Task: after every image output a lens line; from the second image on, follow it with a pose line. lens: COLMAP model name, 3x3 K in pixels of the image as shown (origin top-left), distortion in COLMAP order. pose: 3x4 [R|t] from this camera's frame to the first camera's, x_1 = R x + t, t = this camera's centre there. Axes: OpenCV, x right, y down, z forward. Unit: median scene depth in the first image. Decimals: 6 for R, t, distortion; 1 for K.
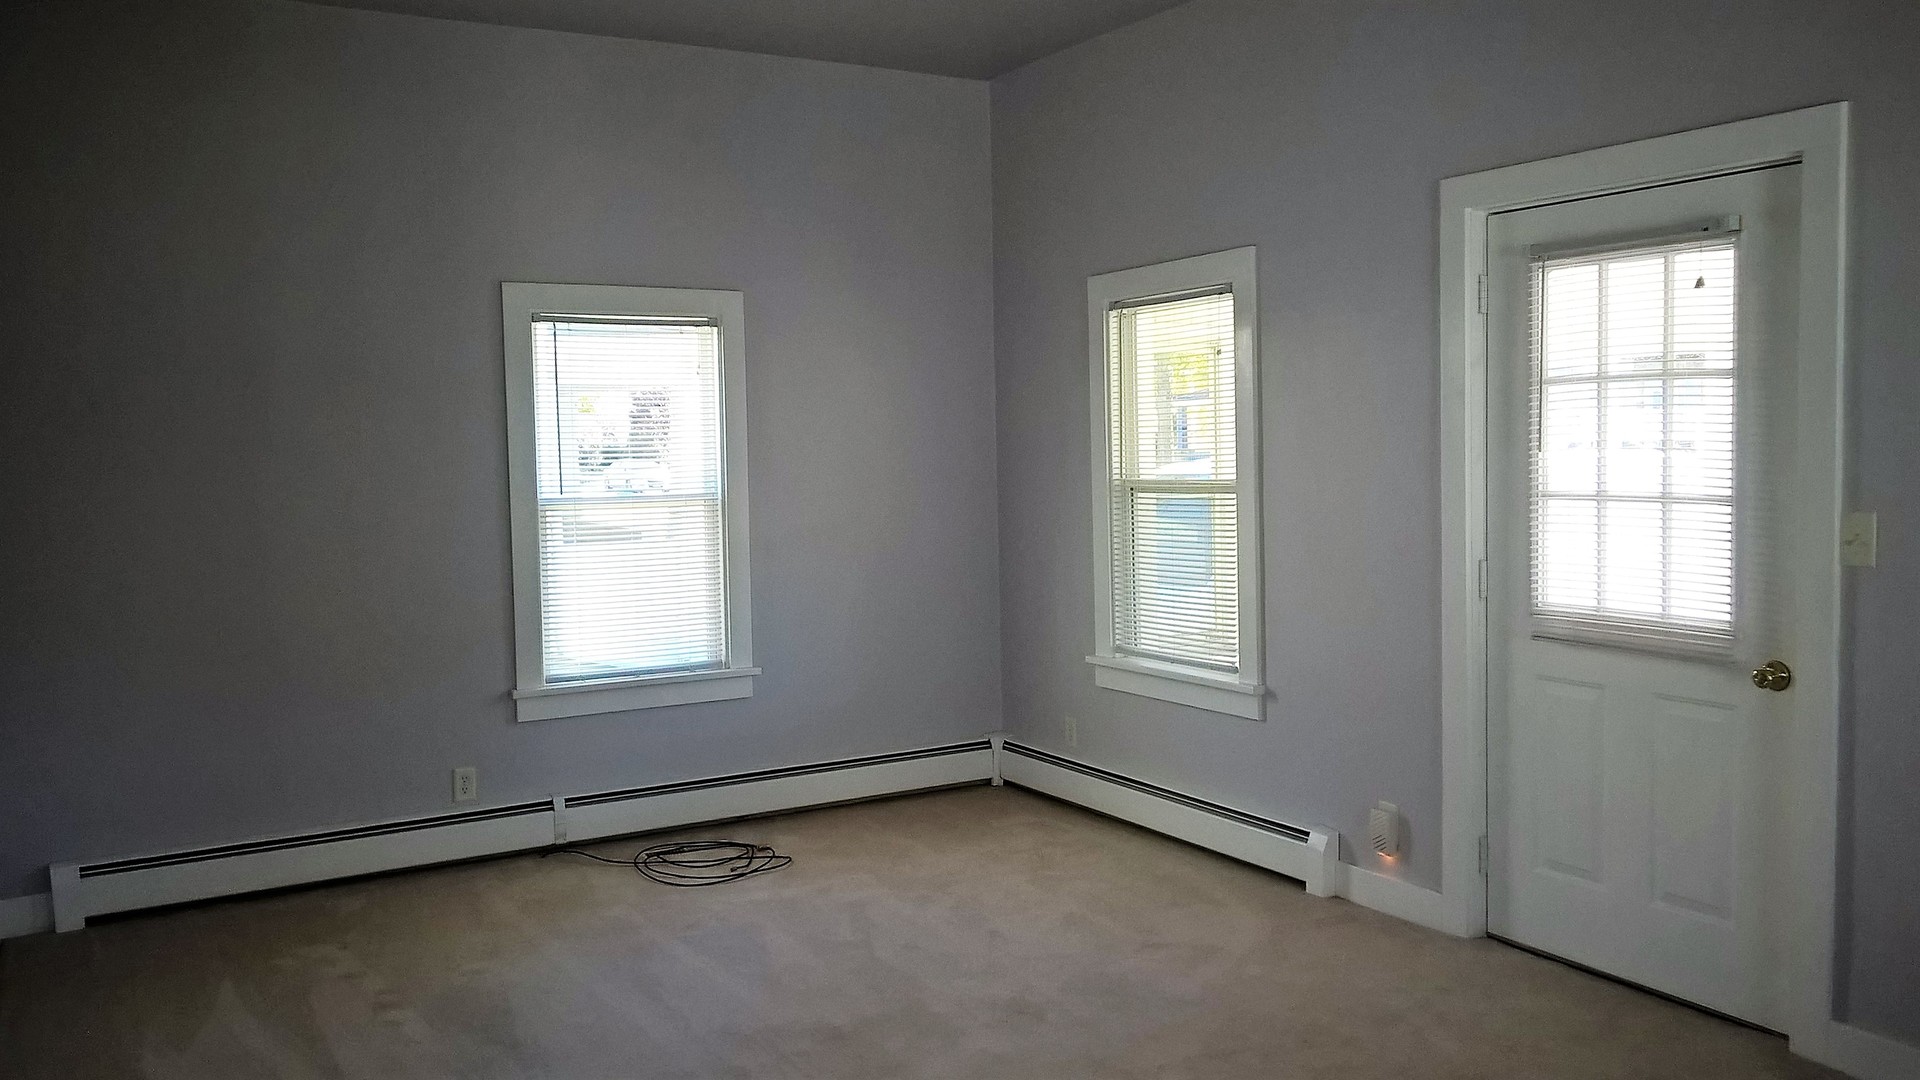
lens RADIAL K [[1501.3, 0, 969.1], [0, 1501.3, 531.4], [0, 0, 1]] dist [0.004200, 0.002840]
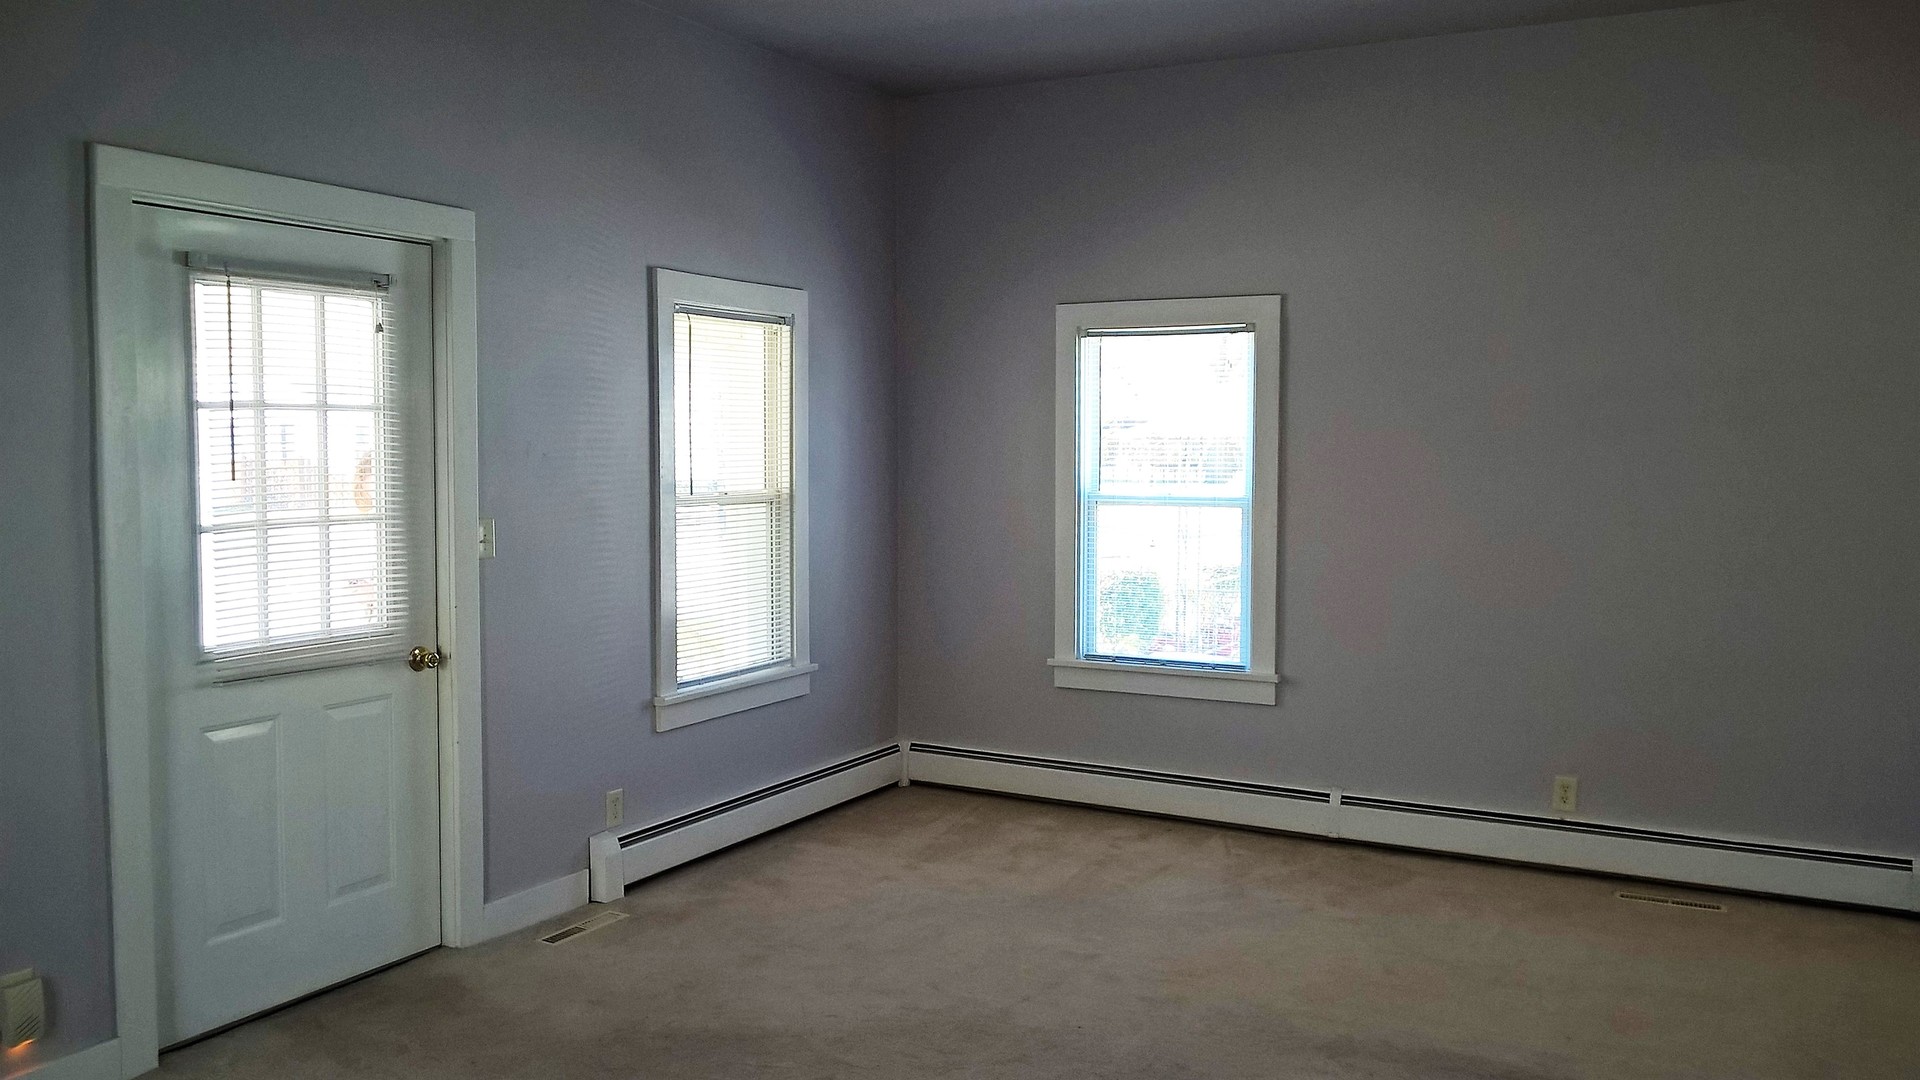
lens RADIAL K [[1501.3, 0, 969.1], [0, 1501.3, 531.4], [0, 0, 1]] dist [0.004200, 0.002840]
pose [[-0.518519, -0.029240, 0.854566, -0.708823], [0.066868, 0.994968, 0.074617, -0.066080], [-0.852448, 0.095833, -0.513954, 1.189475]]
